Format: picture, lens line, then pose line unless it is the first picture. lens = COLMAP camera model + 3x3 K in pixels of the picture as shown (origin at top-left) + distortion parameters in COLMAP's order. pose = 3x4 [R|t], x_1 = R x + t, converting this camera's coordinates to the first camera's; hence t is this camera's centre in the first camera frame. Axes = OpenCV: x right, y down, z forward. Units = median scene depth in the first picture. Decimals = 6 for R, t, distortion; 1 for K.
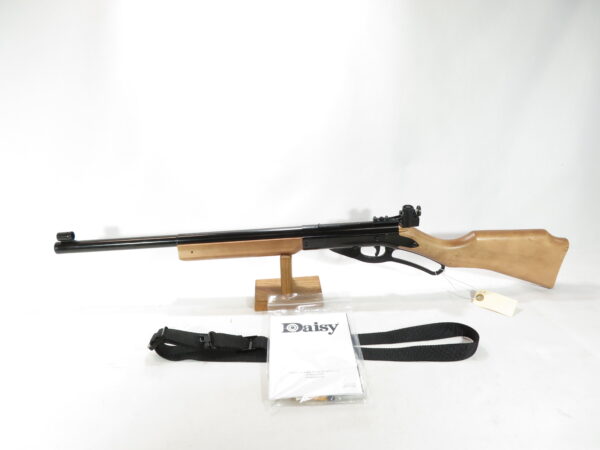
lens RADIAL K [[420.0, 0, 300.0], [0, 420.0, 225.0], [0, 0, 1]] dist [0.000118, 0.000422]
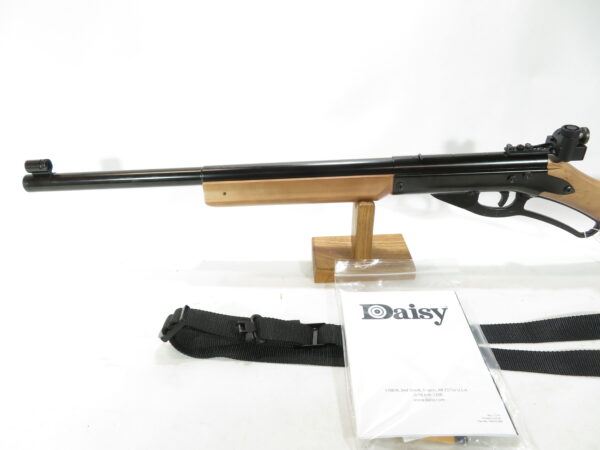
lens RADIAL K [[420.0, 0, 300.0], [0, 420.0, 225.0], [0, 0, 1]] dist [0.000118, 0.000422]
pose [[0.998808, 0.025554, -0.041591, -0.108053], [-0.021090, 0.994308, 0.104438, 0.041659], [0.044023, -0.103436, 0.993661, 0.338266]]
